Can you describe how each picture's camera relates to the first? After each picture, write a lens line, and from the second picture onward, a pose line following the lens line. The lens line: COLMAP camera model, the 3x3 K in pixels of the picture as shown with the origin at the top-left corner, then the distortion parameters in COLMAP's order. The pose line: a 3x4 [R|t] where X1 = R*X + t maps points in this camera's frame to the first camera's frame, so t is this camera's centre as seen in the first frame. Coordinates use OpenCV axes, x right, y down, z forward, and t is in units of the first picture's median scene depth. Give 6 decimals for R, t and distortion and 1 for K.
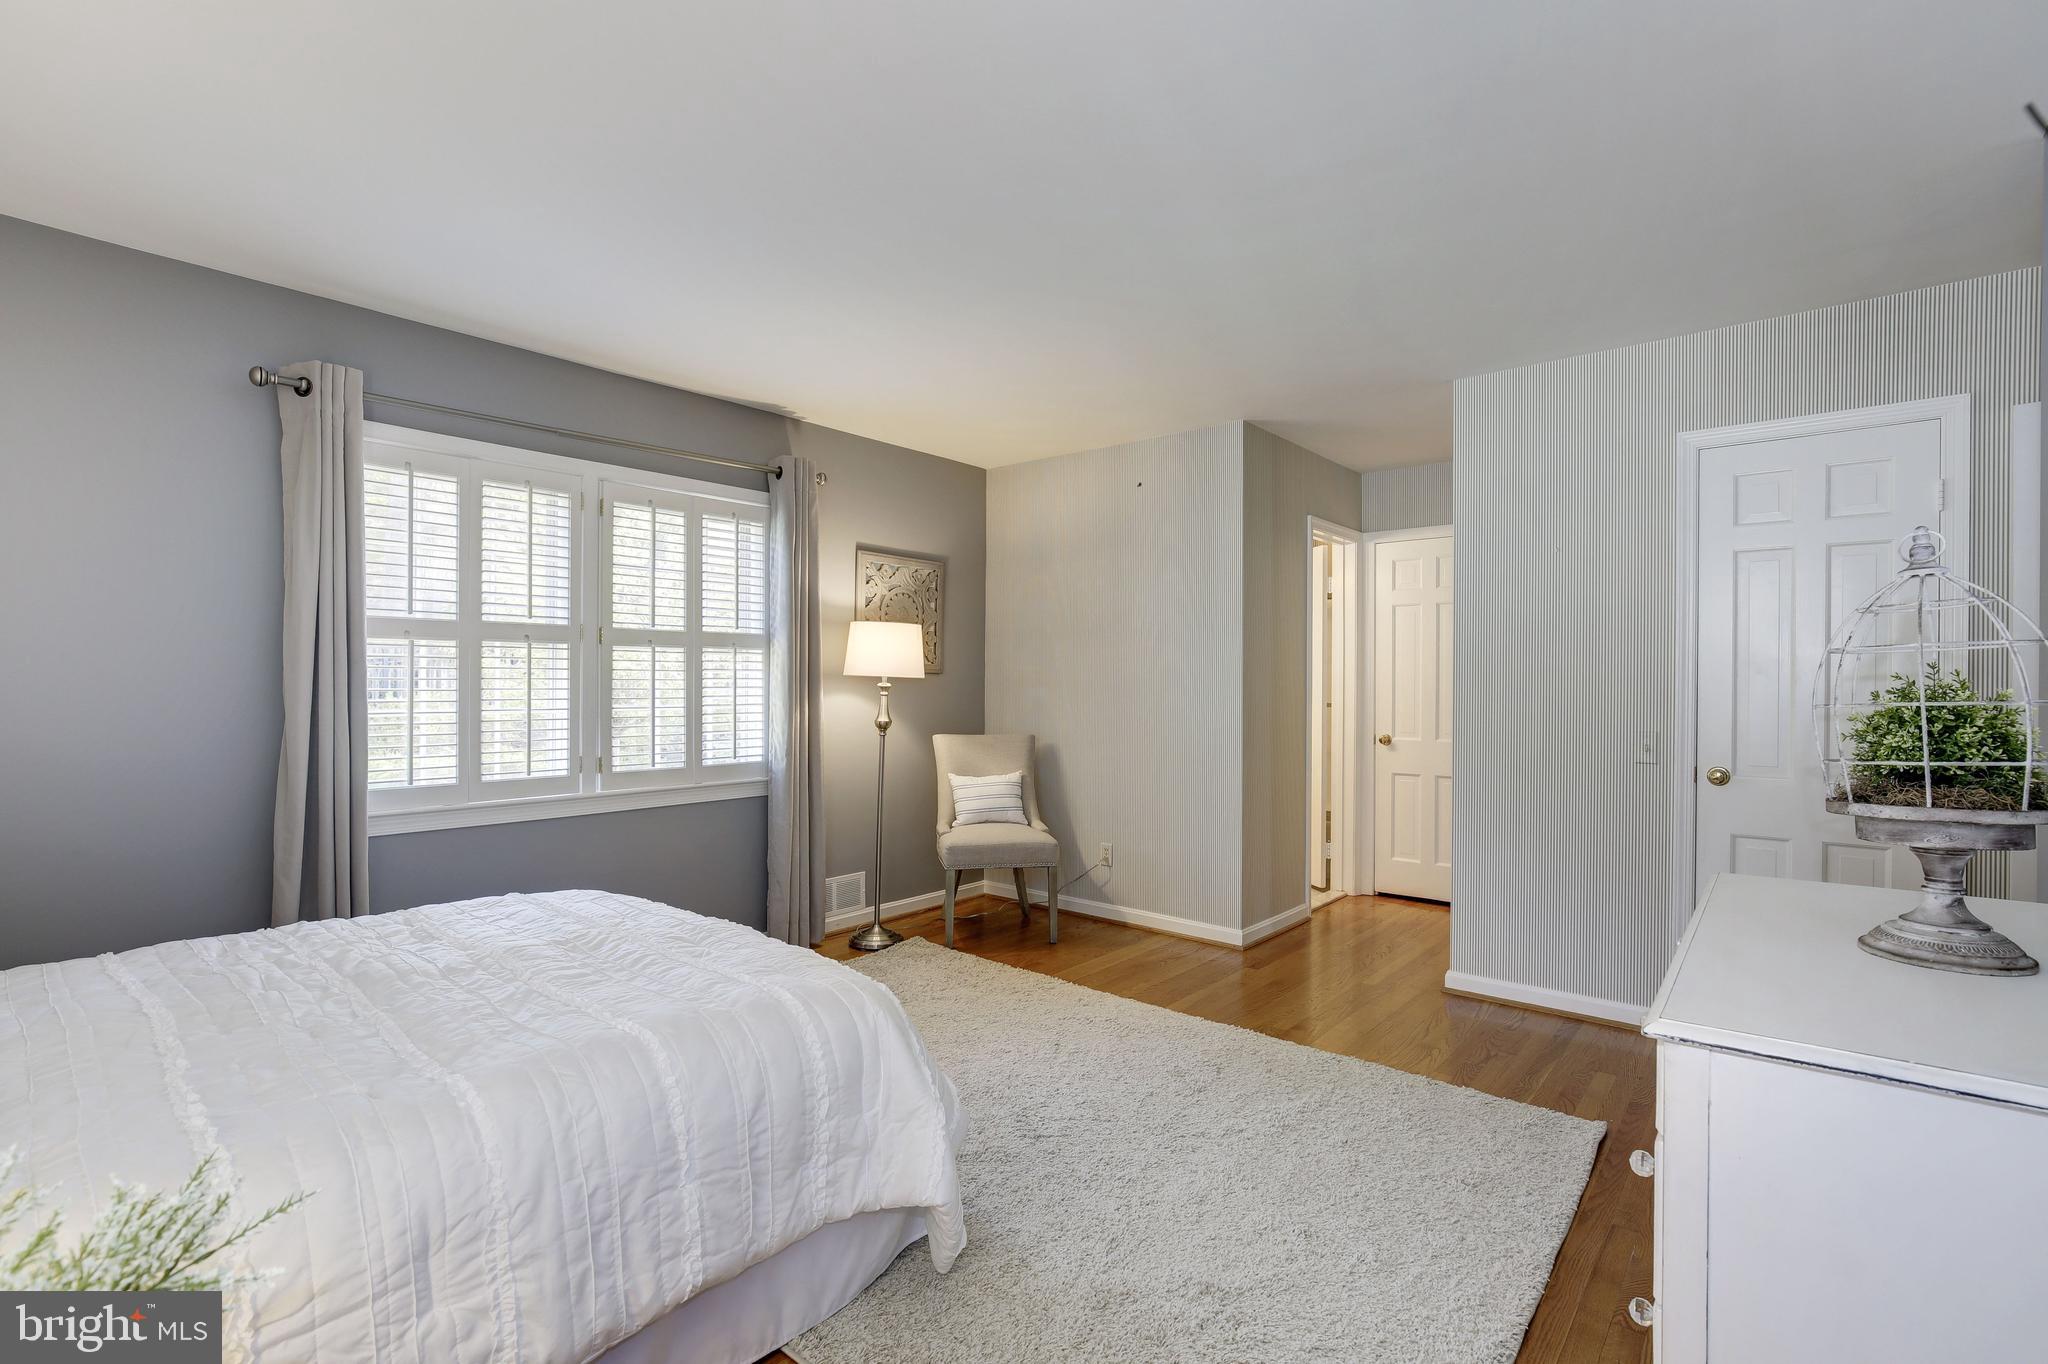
lens RADIAL K [[971.4, 0, 1024.0], [0, 971.4, 682.0], [0, 0, 1]] dist [0.000341, 0.000005]
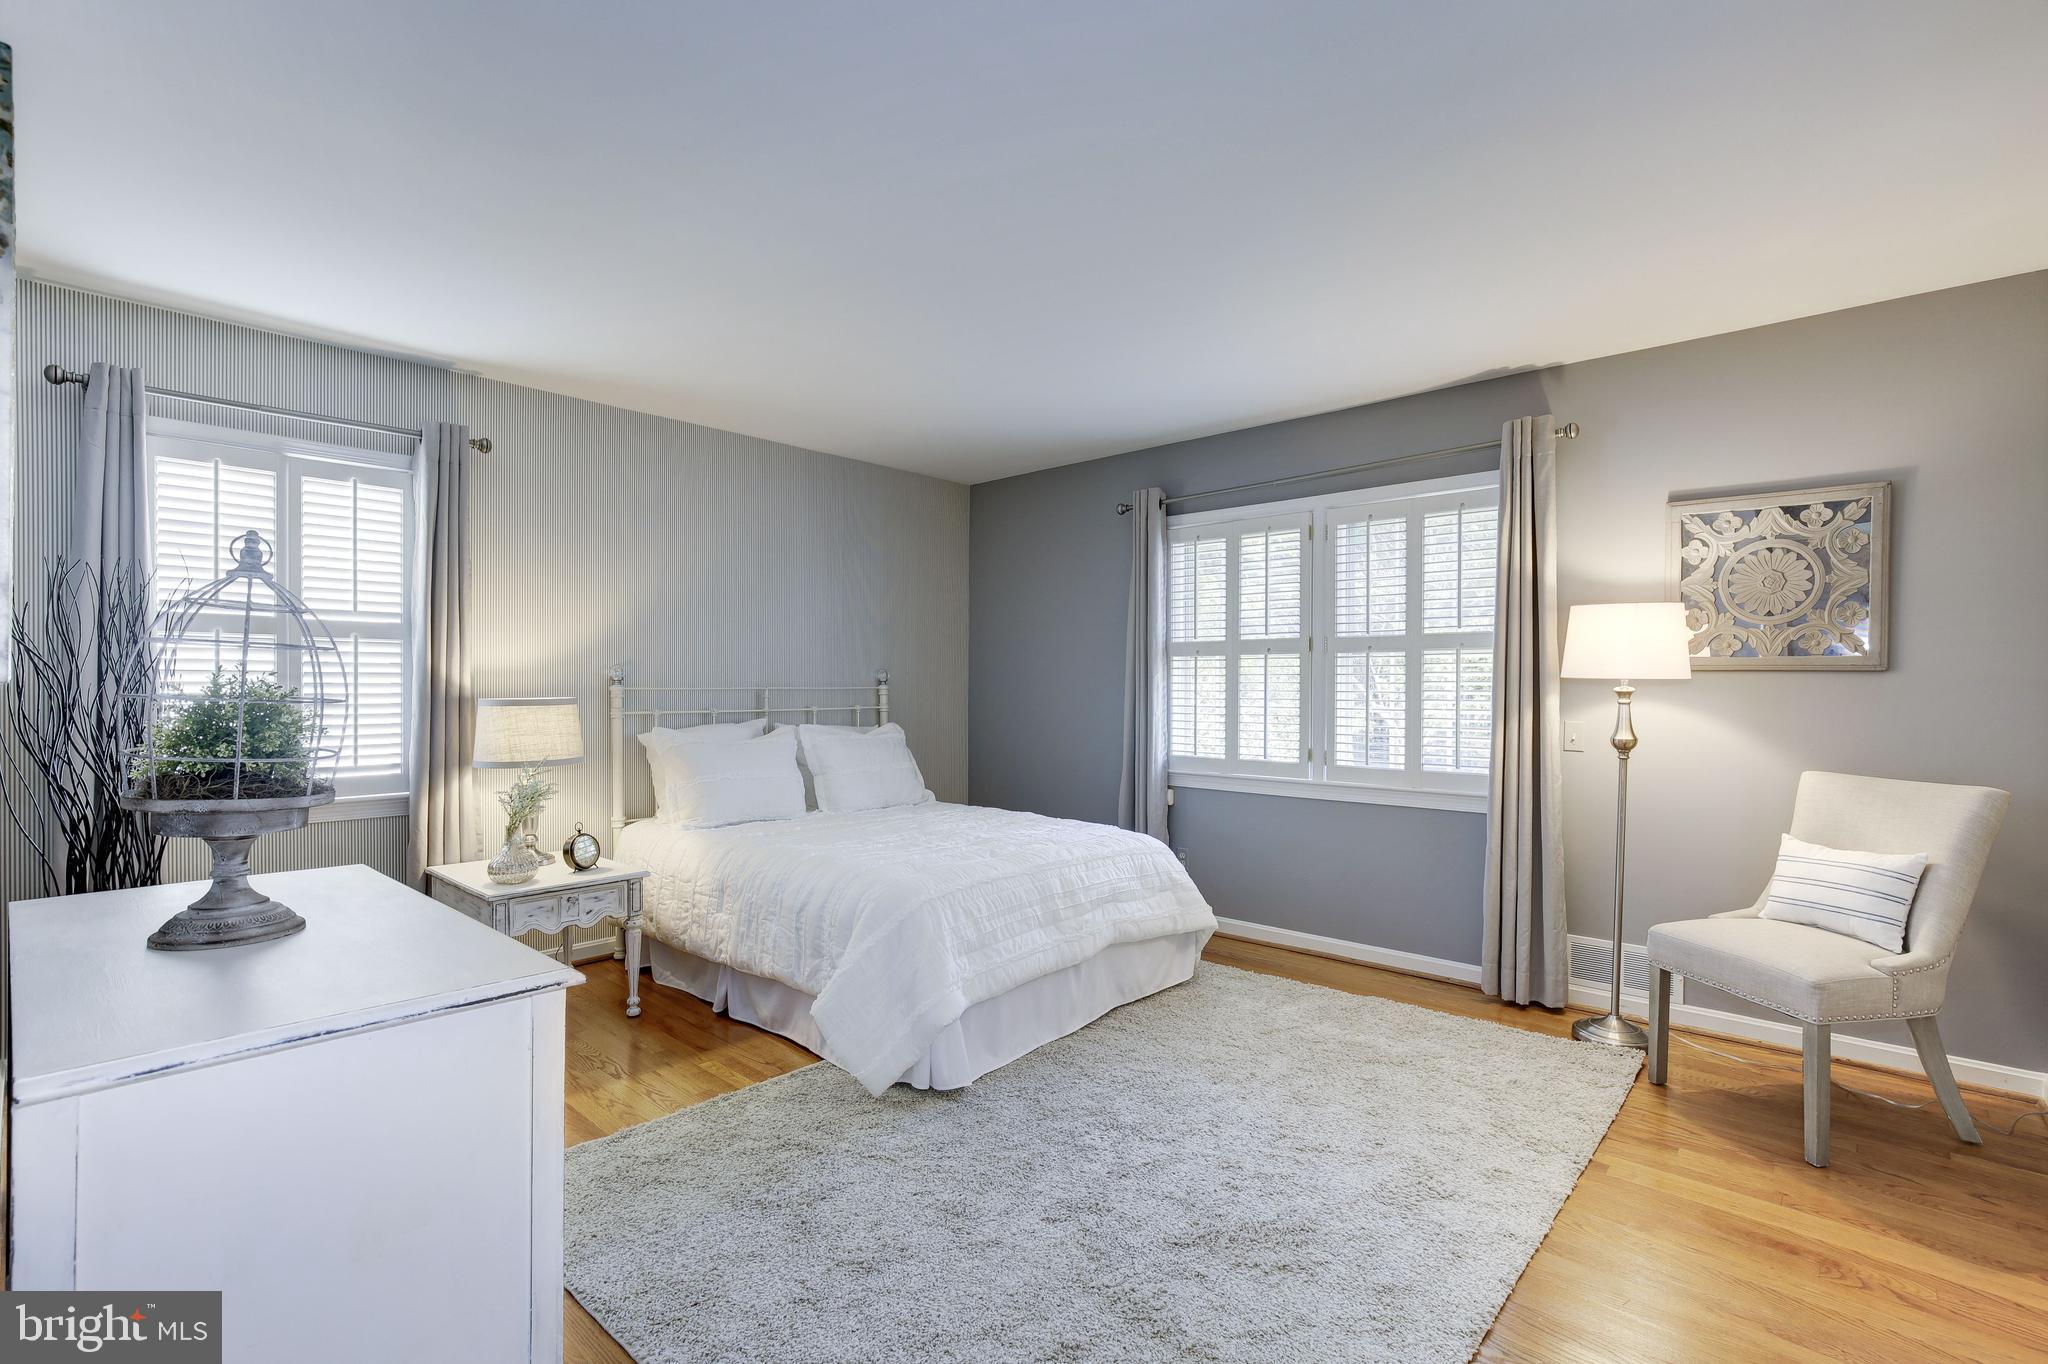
lens RADIAL K [[971.4, 0, 1024.0], [0, 971.4, 682.0], [0, 0, 1]] dist [0.000341, 0.000005]
pose [[-0.063579, -0.008850, -0.997938, 0.674697], [-0.006988, 0.999940, -0.008422, 0.007785], [0.997952, 0.006438, -0.063637, 0.666130]]
